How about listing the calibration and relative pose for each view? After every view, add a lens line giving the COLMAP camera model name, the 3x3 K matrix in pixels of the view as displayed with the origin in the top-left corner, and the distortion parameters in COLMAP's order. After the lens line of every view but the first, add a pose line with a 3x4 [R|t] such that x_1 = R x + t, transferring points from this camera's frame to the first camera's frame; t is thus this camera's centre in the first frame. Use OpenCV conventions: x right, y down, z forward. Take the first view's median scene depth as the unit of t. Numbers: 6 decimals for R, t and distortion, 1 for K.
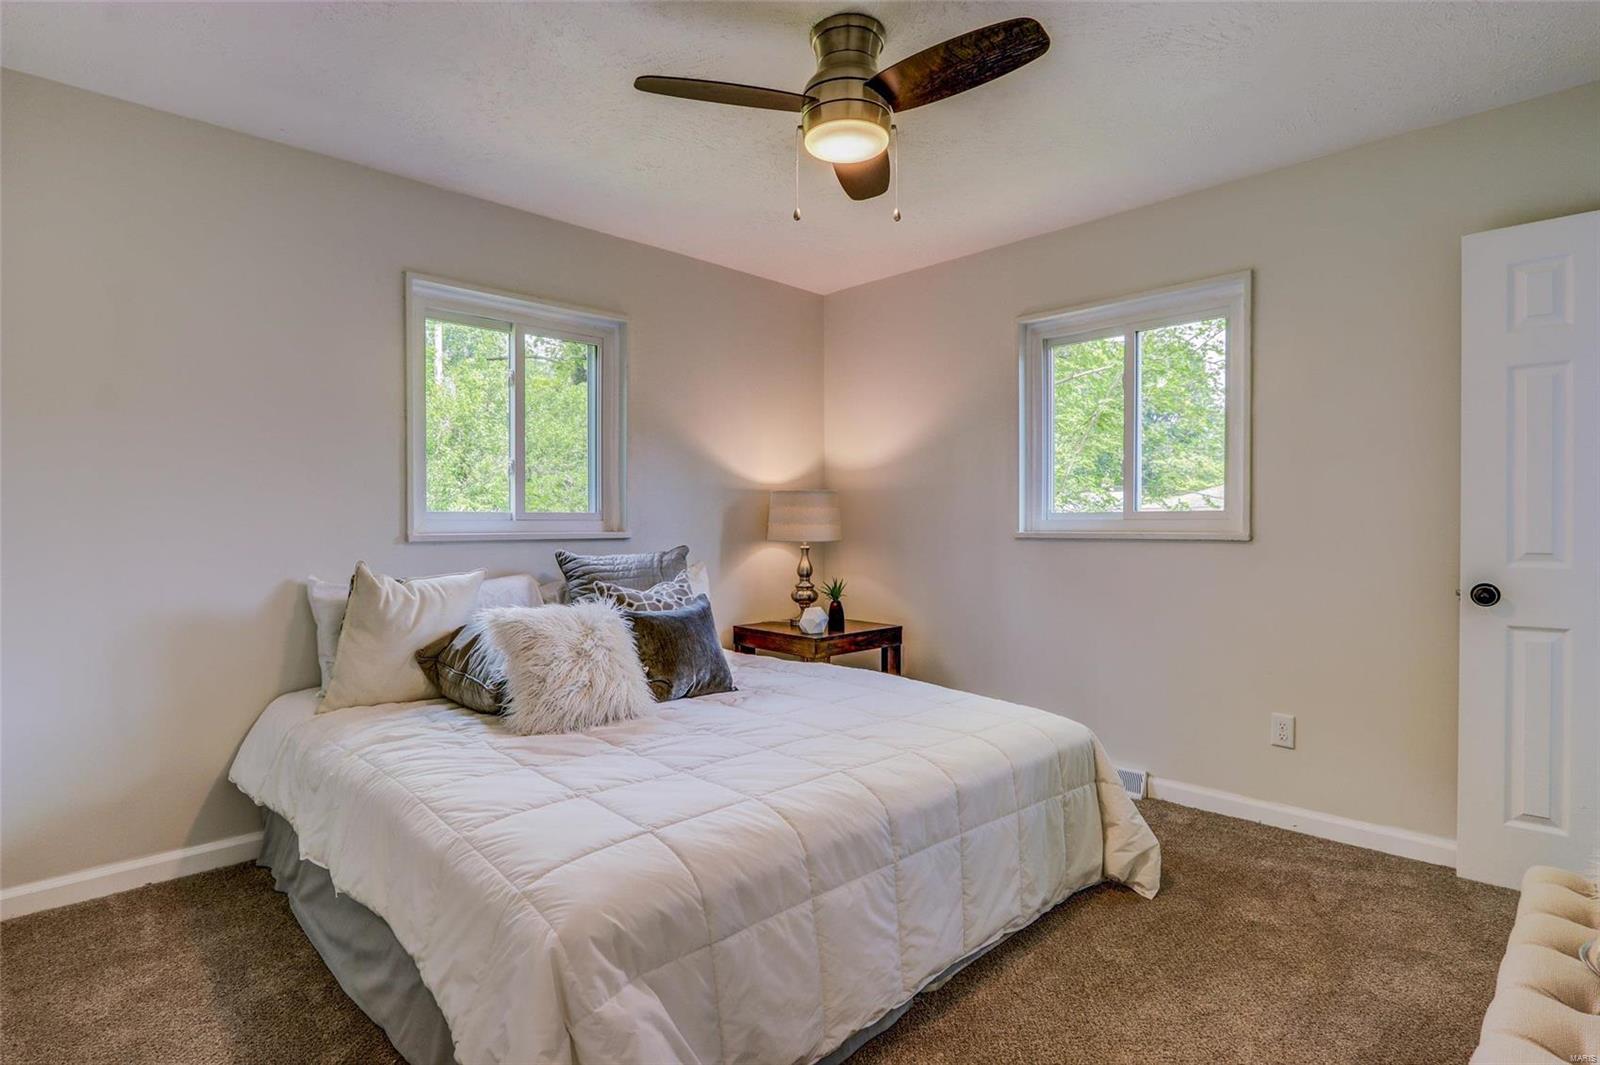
lens RADIAL K [[815.4, 0, 800.0], [0, 815.4, 532.5], [0, 0, 1]] dist [-0.001589, -0.000052]
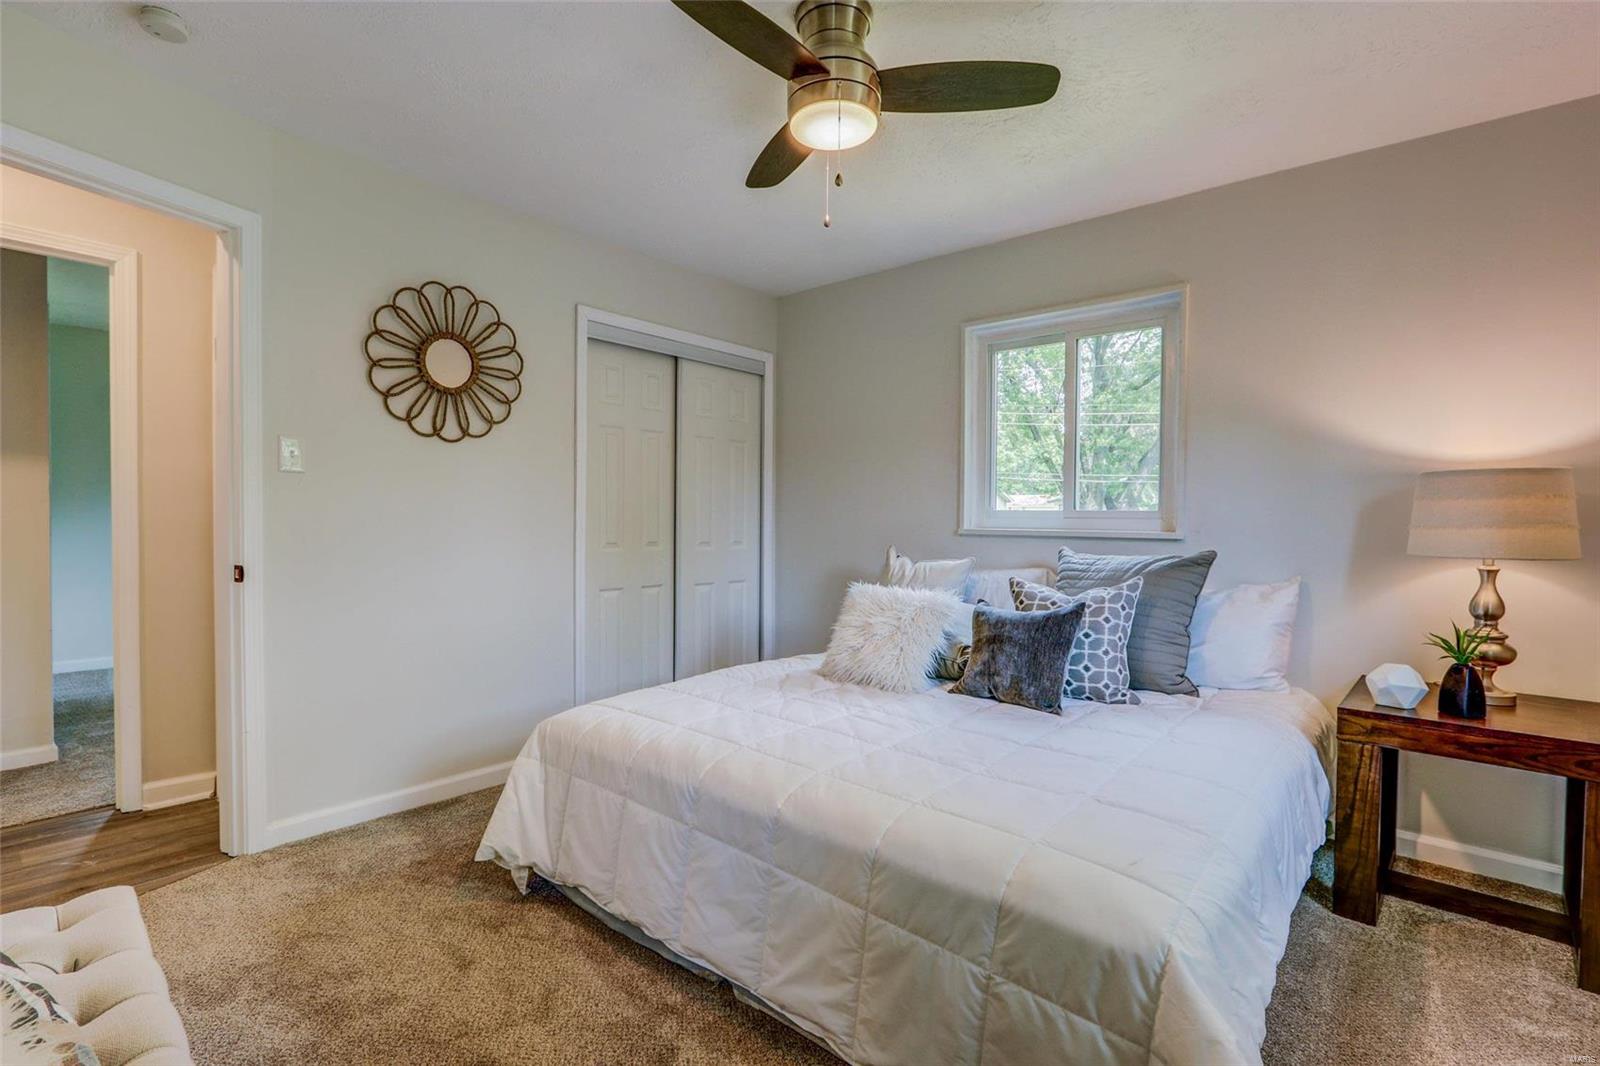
lens RADIAL K [[758.2, 0, 786.1], [0, 758.2, 532.6], [0, 0, 1]] dist [-0.002497, -0.000653]
pose [[0.051964, 0.022133, -0.998404, 0.727191], [-0.019631, 0.999584, 0.021138, -0.011550], [0.998456, 0.018501, 0.052377, 0.683034]]
